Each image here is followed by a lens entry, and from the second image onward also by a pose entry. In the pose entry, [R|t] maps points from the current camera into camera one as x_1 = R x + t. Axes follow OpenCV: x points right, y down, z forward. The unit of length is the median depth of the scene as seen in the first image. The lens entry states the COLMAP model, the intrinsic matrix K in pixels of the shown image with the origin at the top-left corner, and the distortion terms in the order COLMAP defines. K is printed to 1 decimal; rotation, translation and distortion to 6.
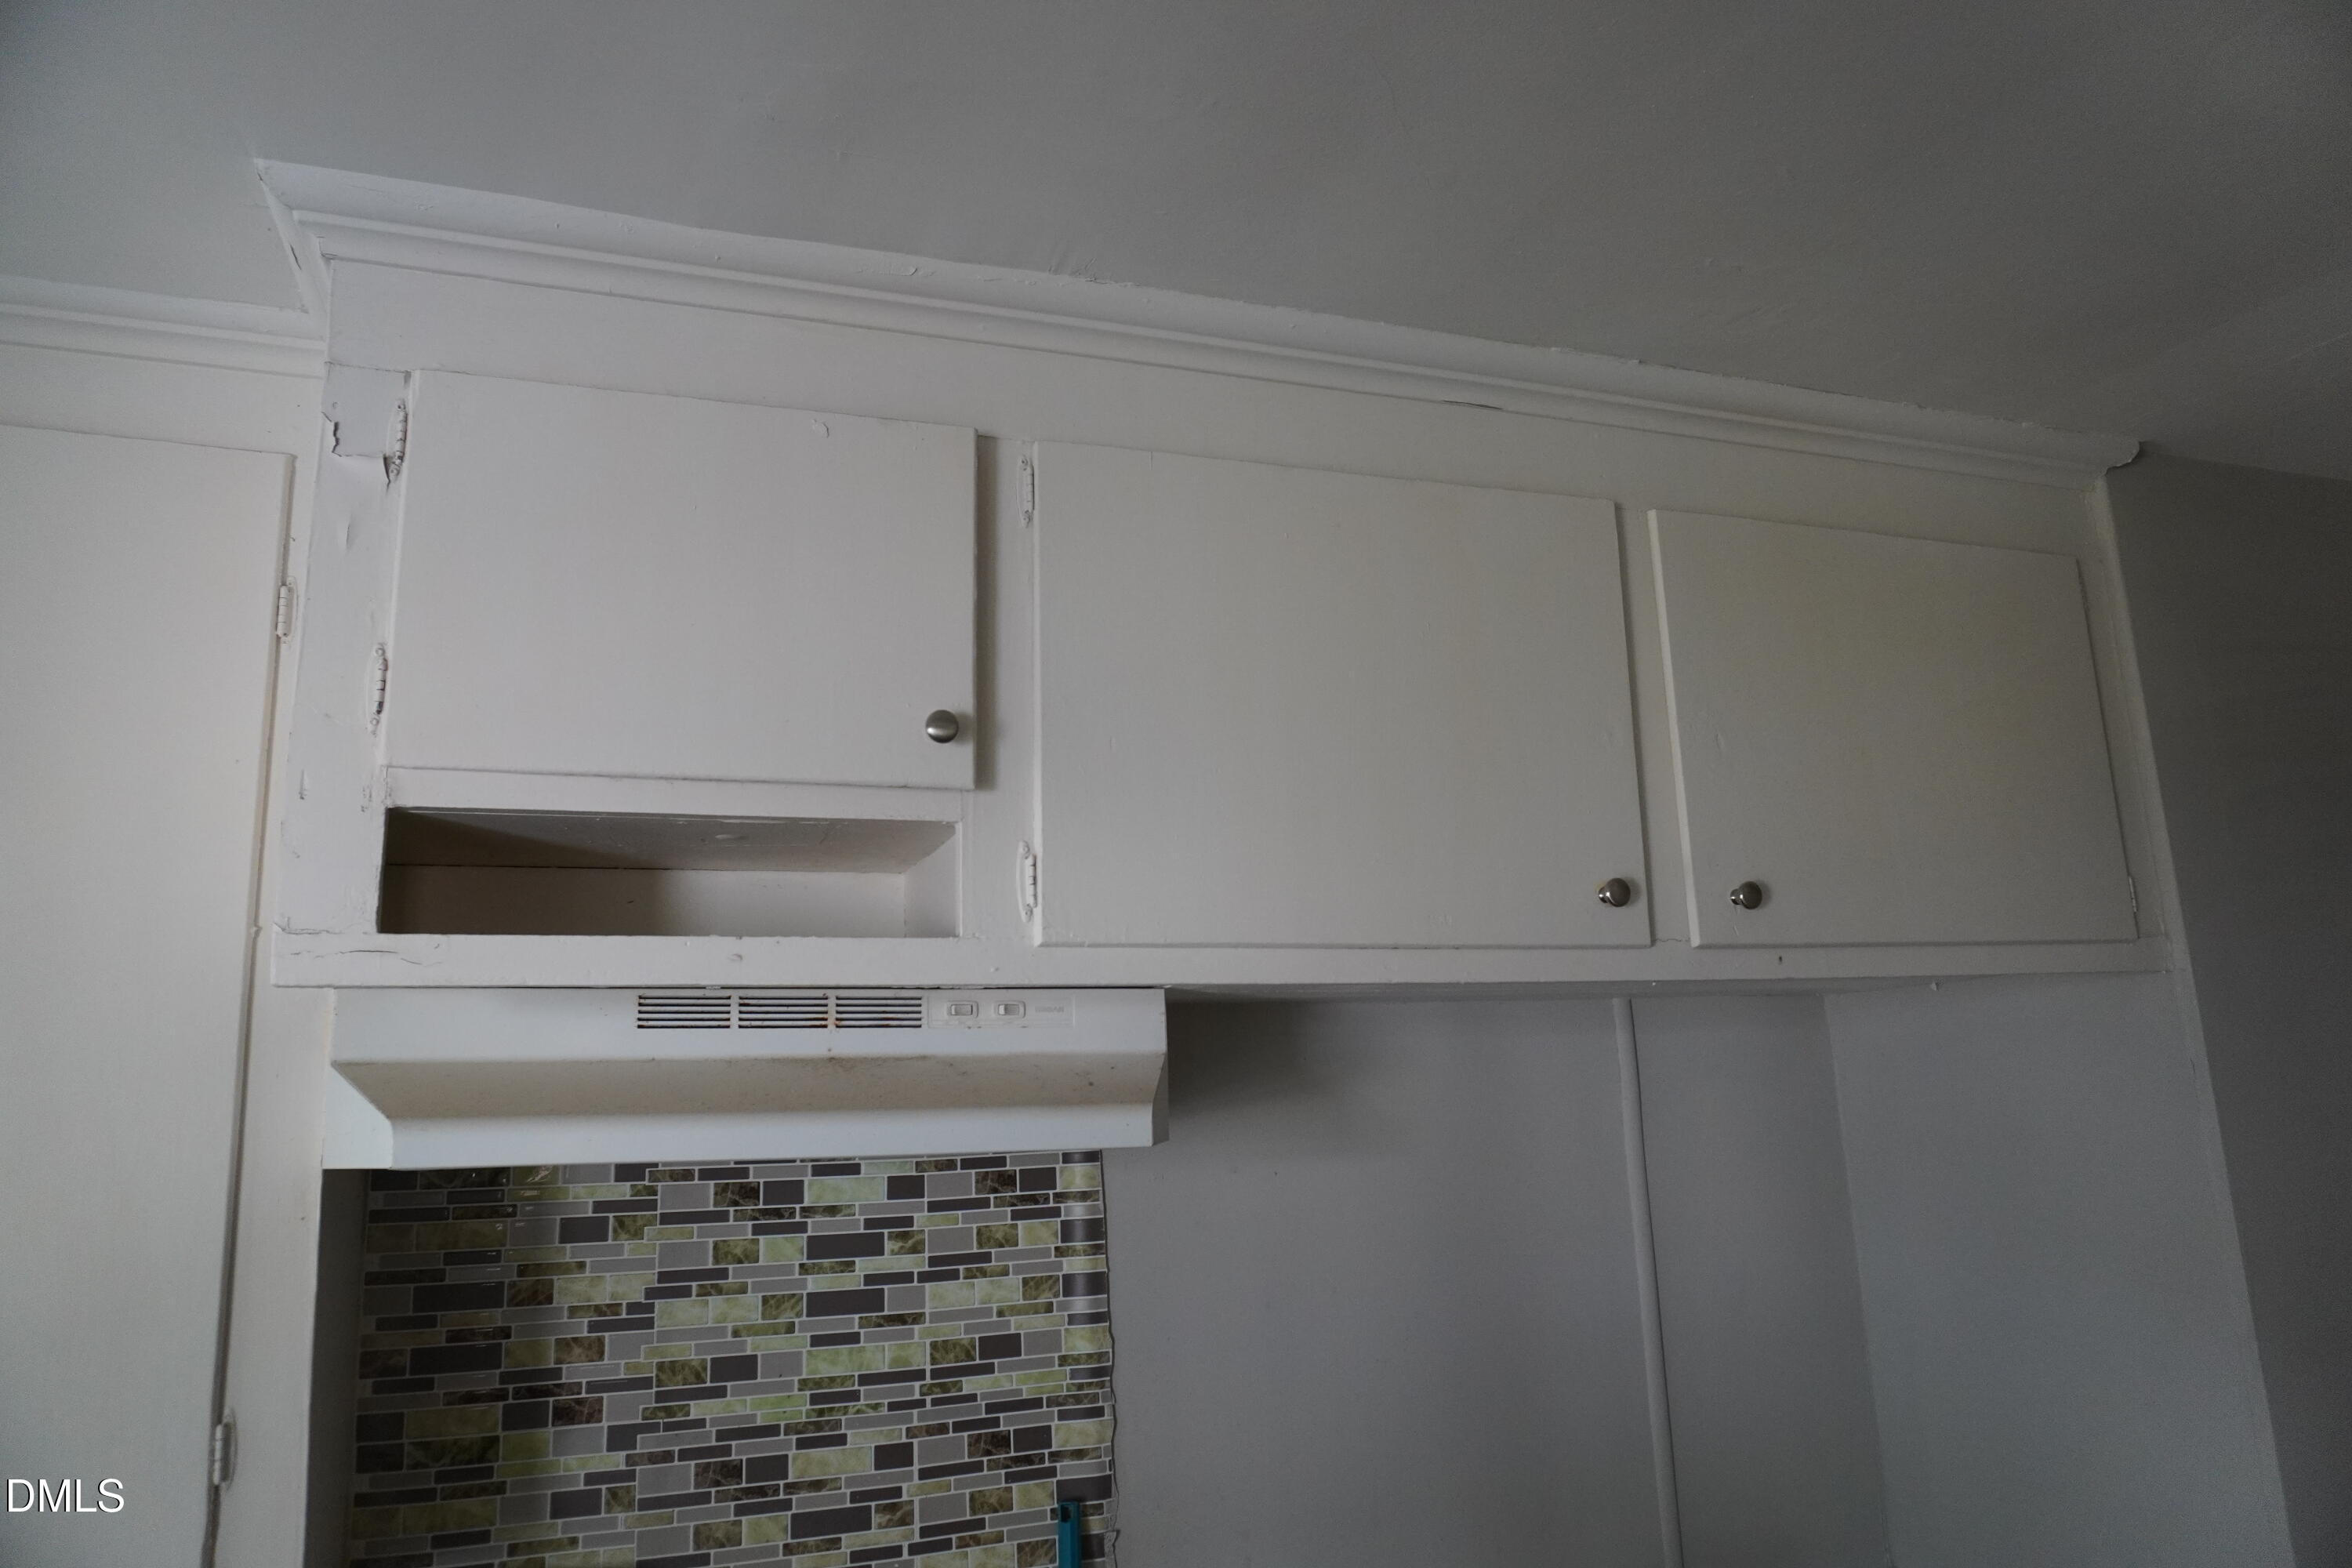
lens RADIAL K [[1567.7, 0, 1176.0], [0, 1567.7, 784.0], [0, 0, 1]] dist [-0.027508, 0.033092]
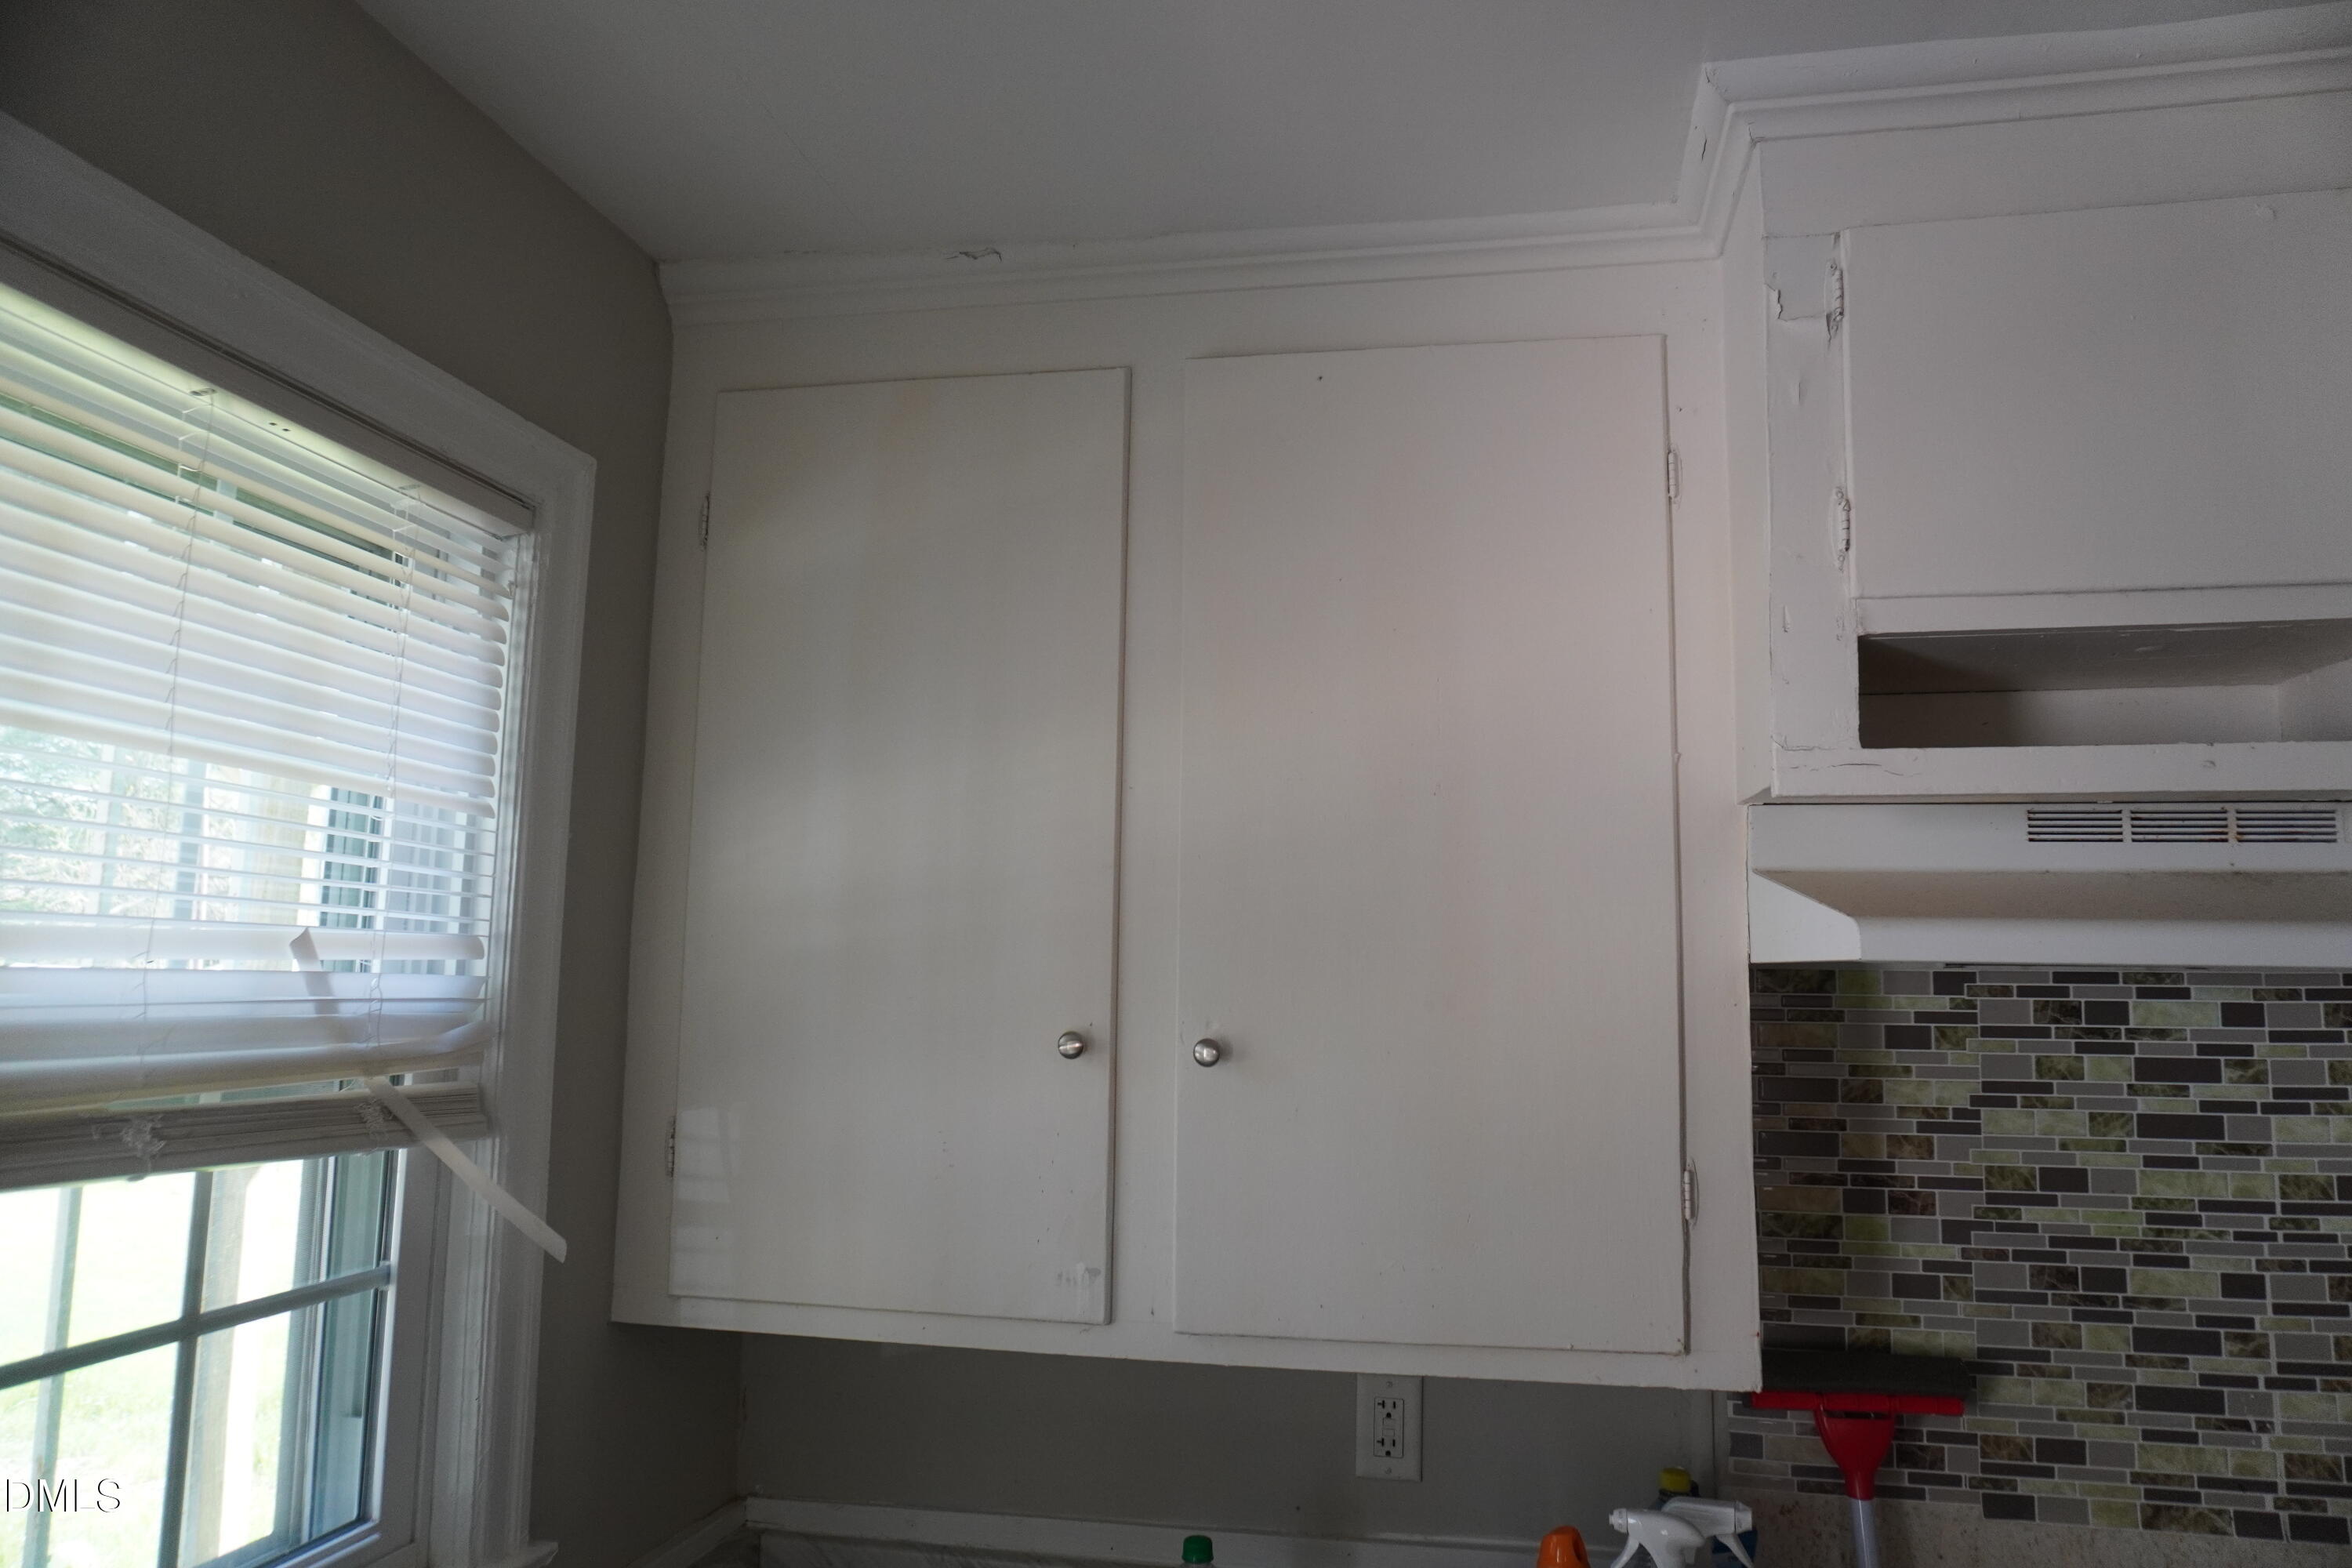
lens RADIAL K [[1567.7, 0, 1176.0], [0, 1567.7, 784.0], [0, 0, 1]] dist [-0.027508, 0.033092]
pose [[0.867335, -0.022569, -0.497213, -0.275155], [0.063426, 0.995839, 0.065439, 0.012456], [0.493668, -0.088294, 0.865157, -0.148824]]
